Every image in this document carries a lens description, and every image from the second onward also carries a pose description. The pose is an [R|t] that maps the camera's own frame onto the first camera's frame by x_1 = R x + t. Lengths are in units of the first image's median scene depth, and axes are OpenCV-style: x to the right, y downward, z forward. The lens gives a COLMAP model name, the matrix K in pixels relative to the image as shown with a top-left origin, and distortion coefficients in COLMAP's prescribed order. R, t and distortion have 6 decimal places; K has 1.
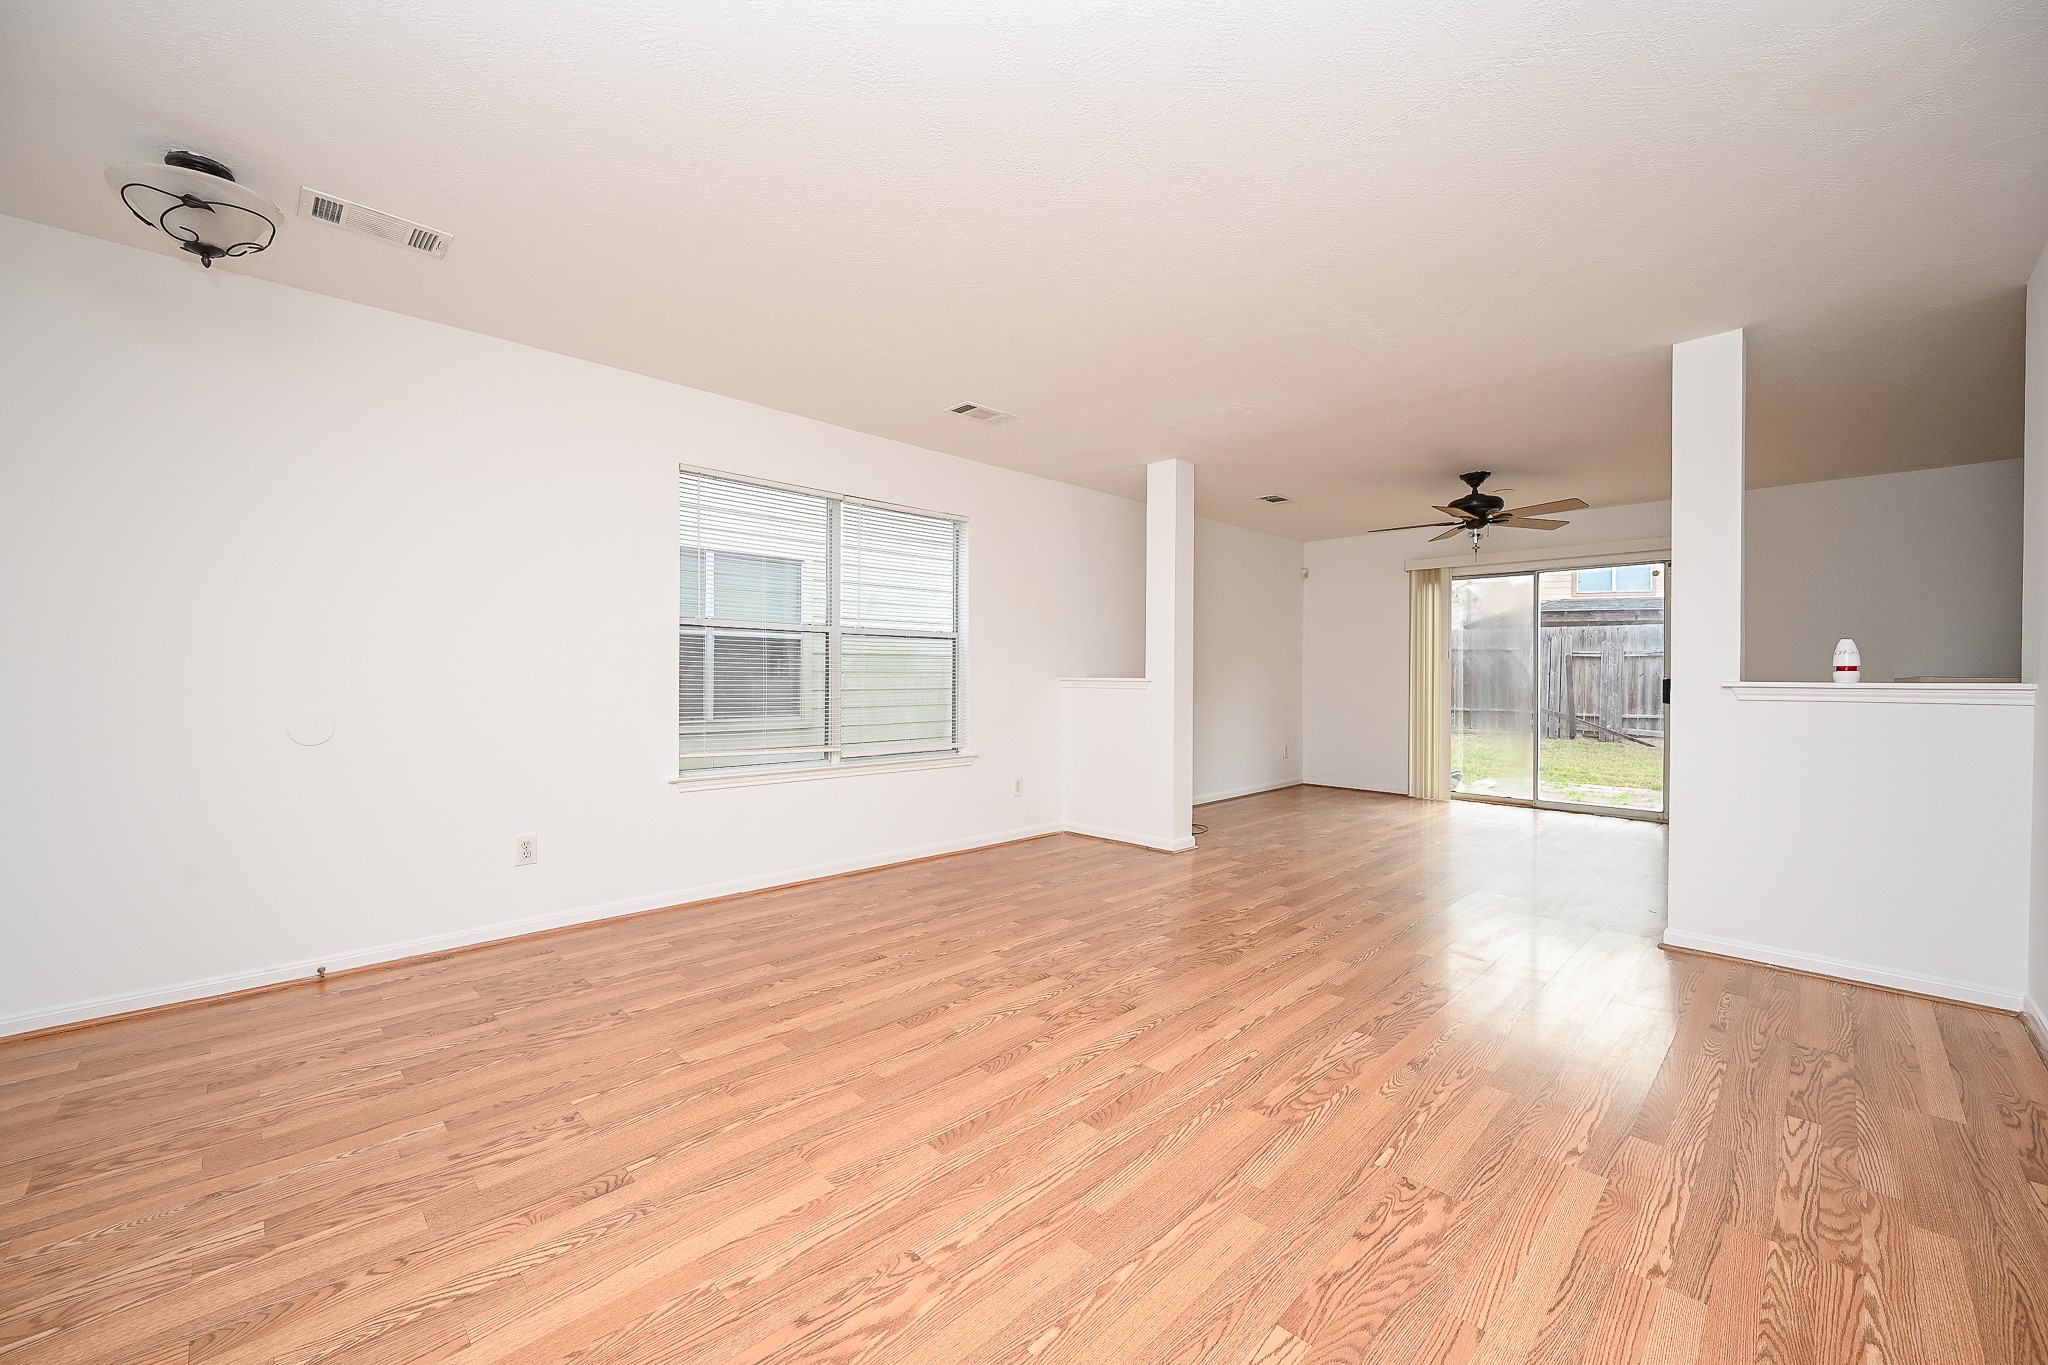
lens RADIAL K [[806.5, 0, 1020.4], [0, 806.5, 675.9], [0, 0, 1]] dist [0.002567, 0.004154]
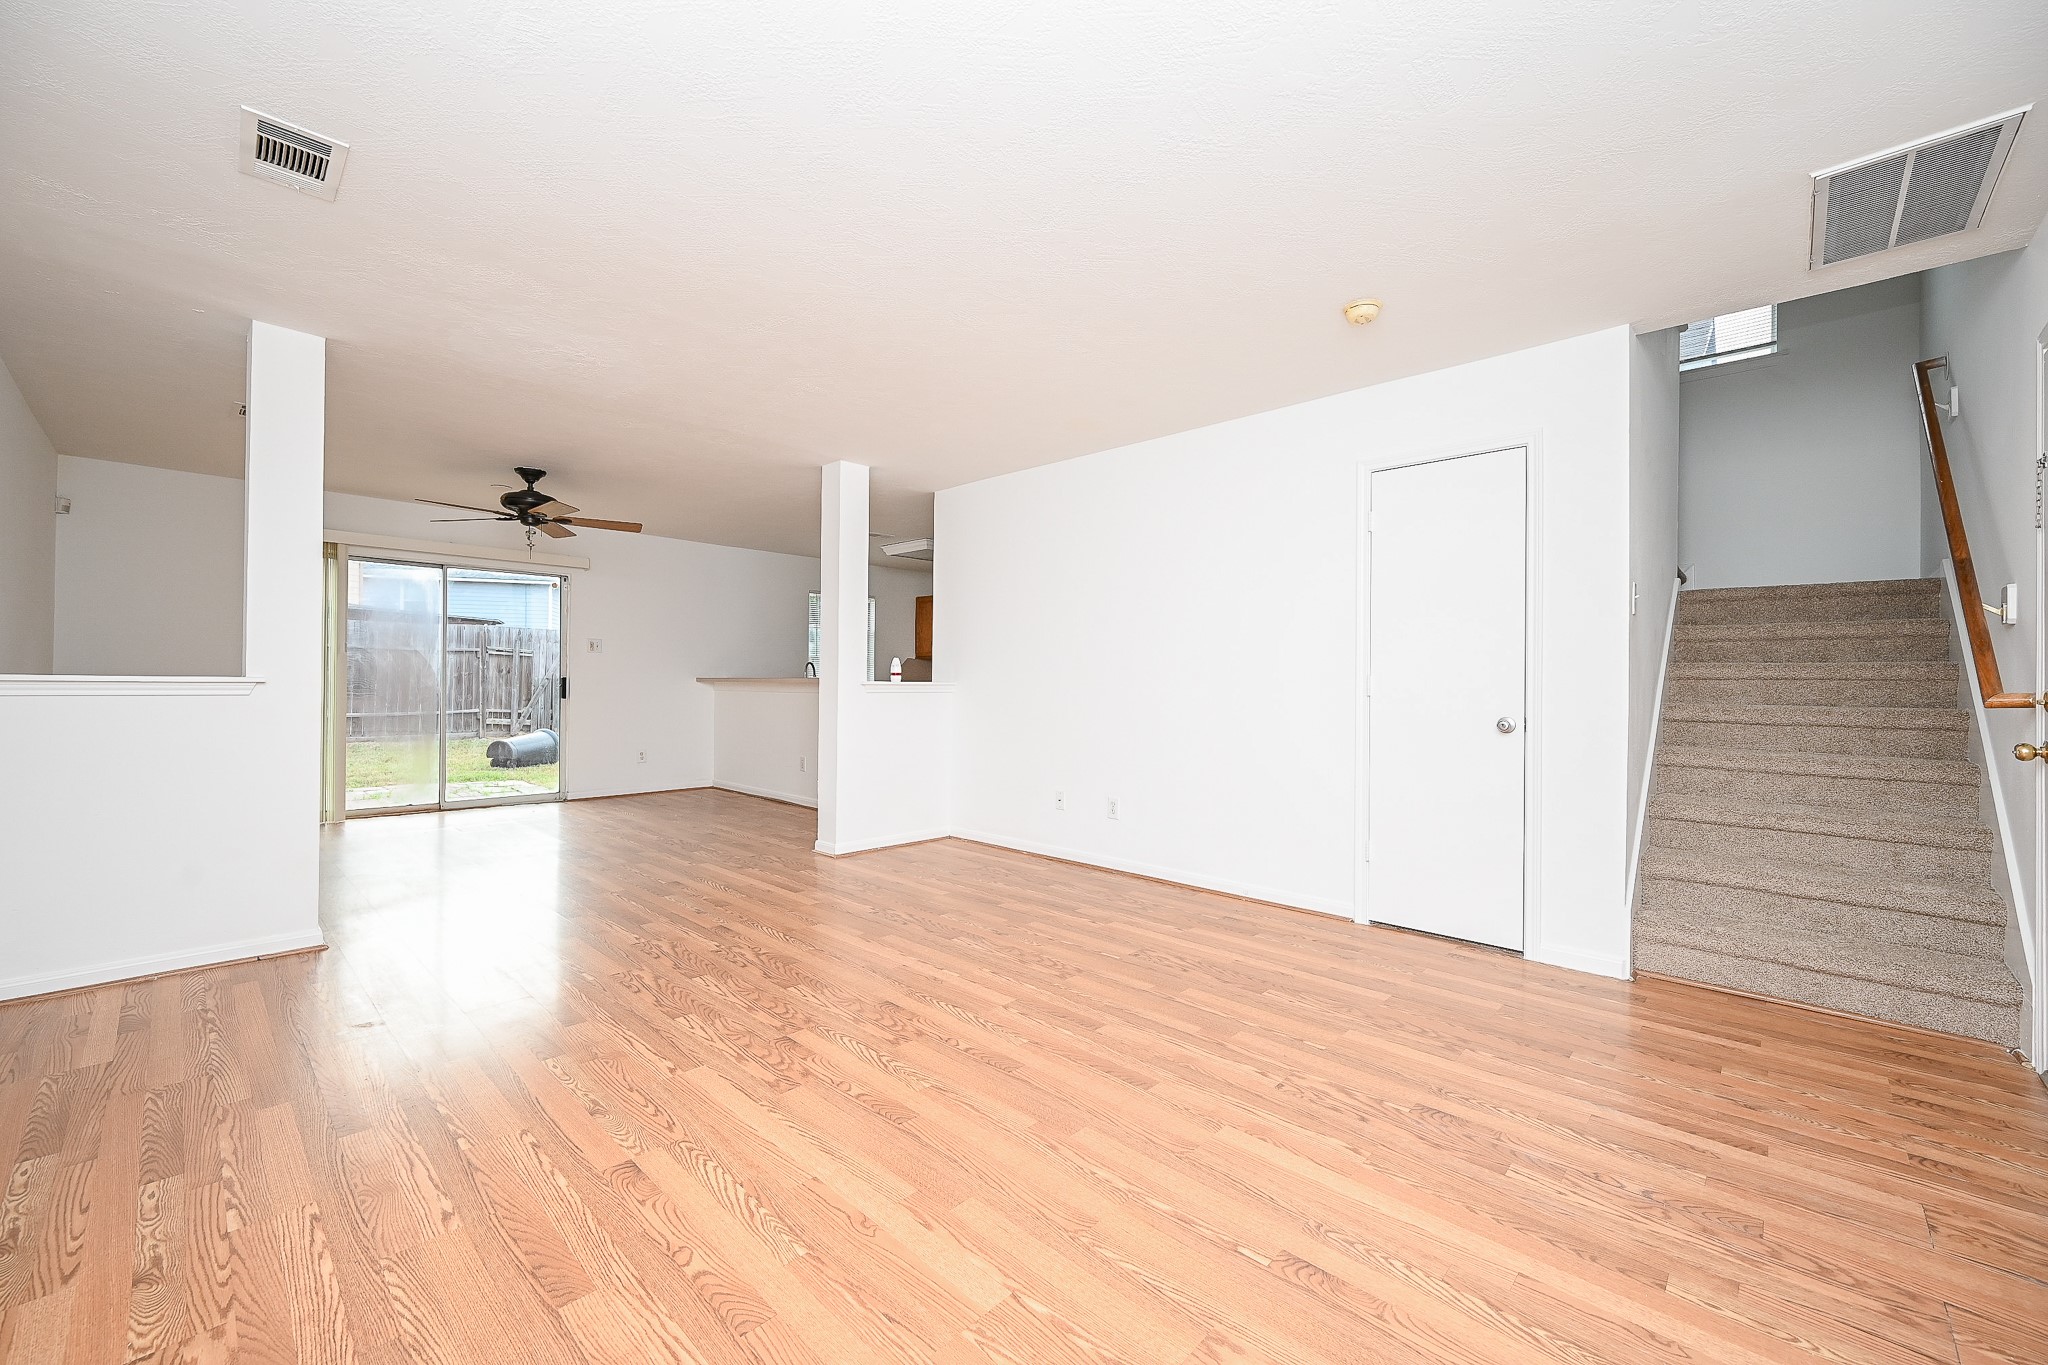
lens RADIAL K [[806.5, 0, 1023.1], [0, 806.5, 682.4], [0, 0, 1]] dist [0.002567, 0.004154]
pose [[-0.033496, -0.005264, 0.999425, -0.924110], [-0.008644, 0.999950, 0.004977, -0.002474], [-0.999401, -0.008472, -0.033540, 0.900668]]
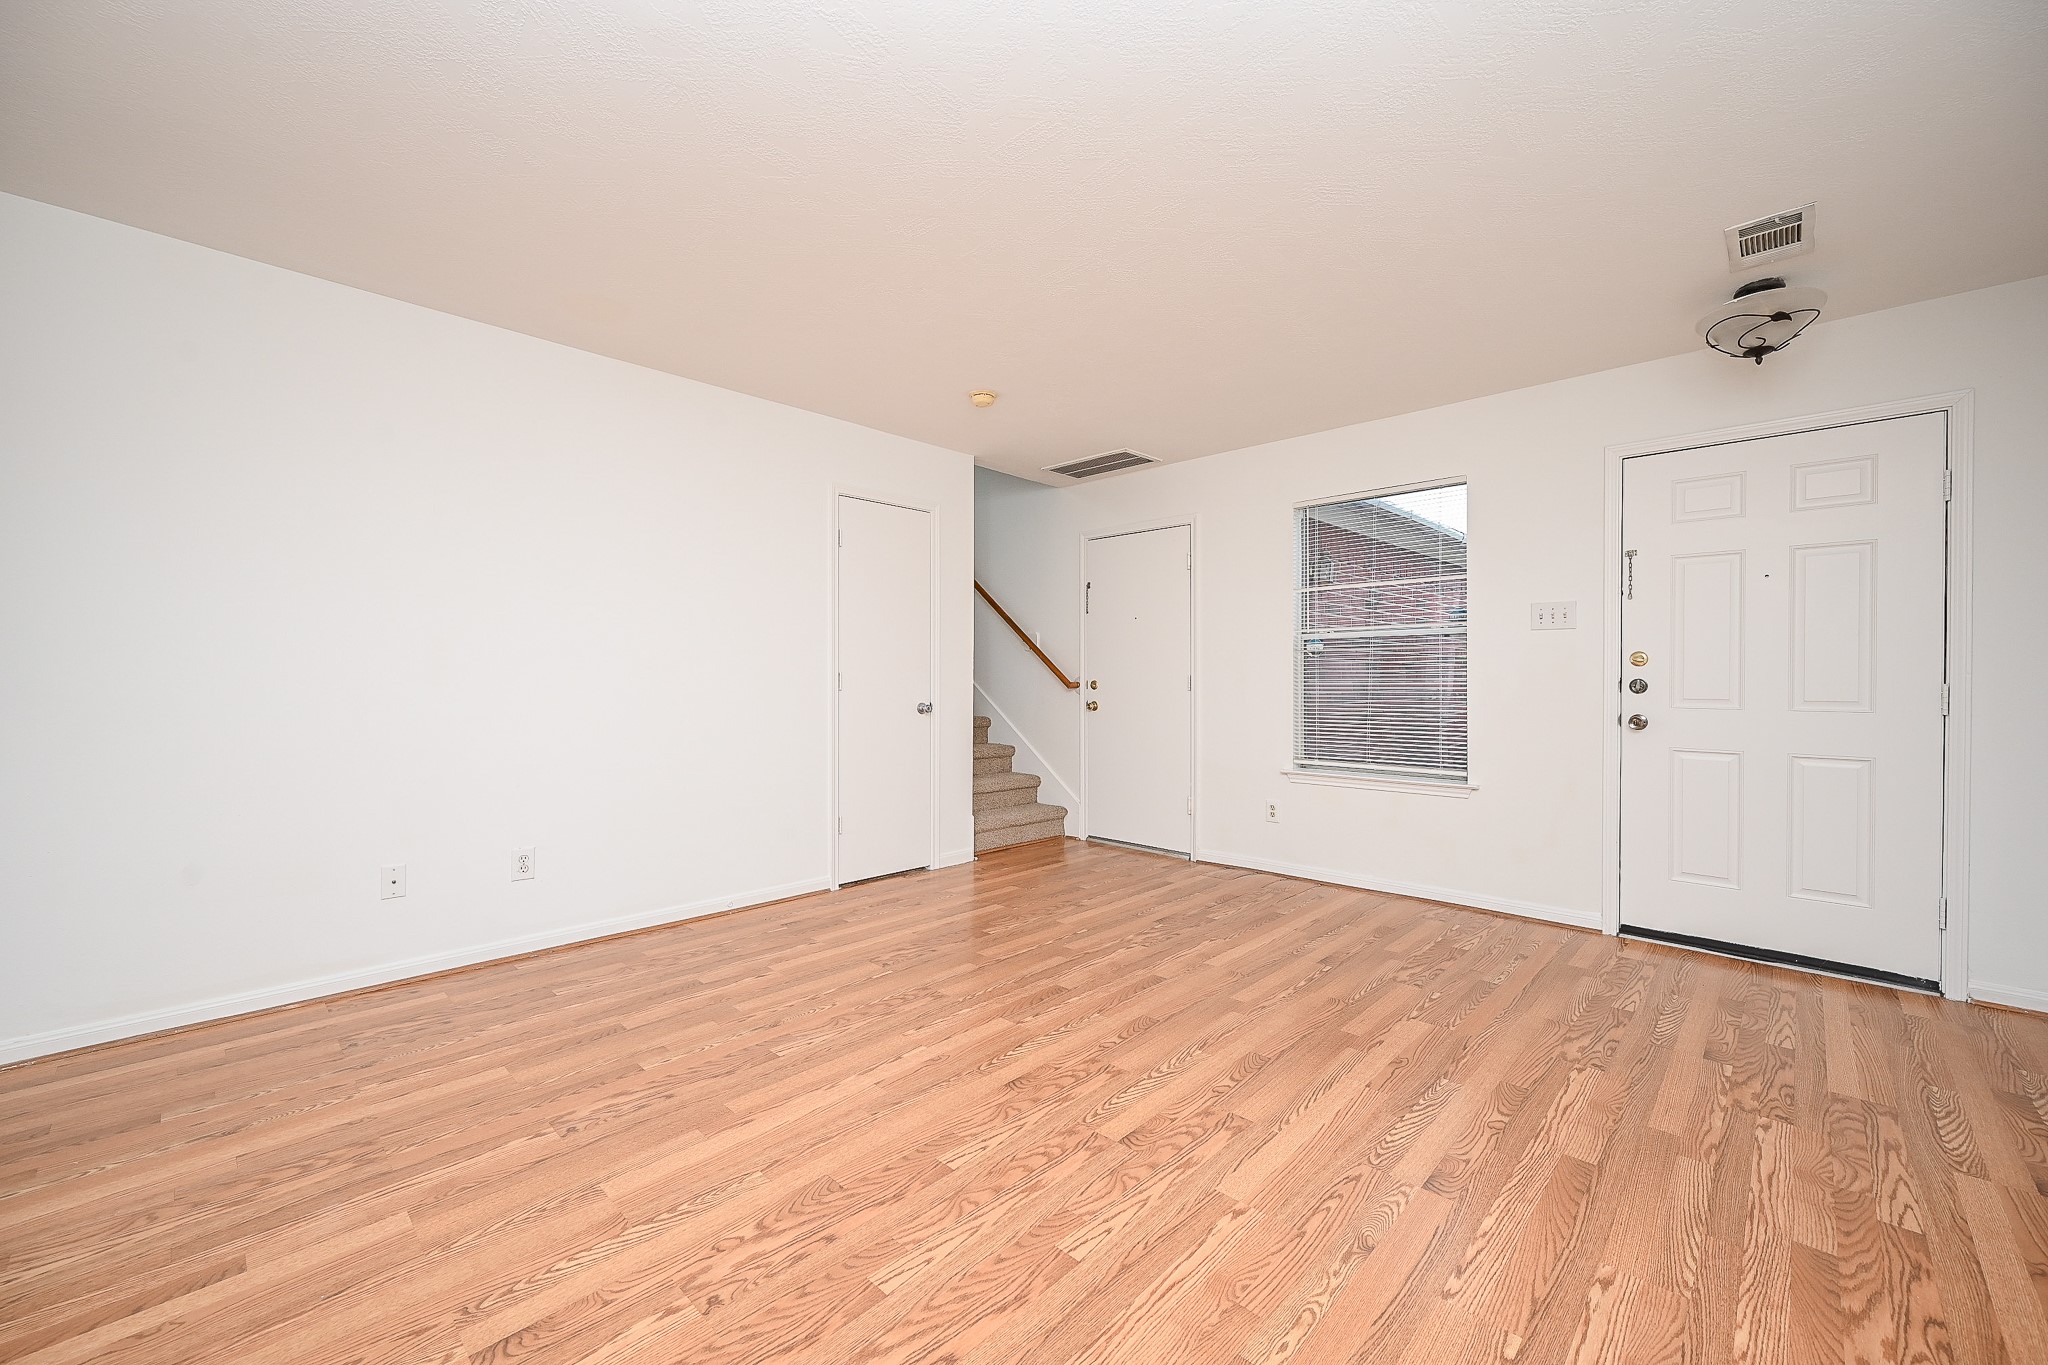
lens RADIAL K [[806.5, 0, 1023.9], [0, 806.5, 691.3], [0, 0, 1]] dist [0.002567, 0.004154]
pose [[-0.999555, -0.007995, -0.028743, 0.156894], [-0.008407, 0.999863, 0.014226, 0.000366], [0.028626, 0.014462, -0.999486, 1.885072]]
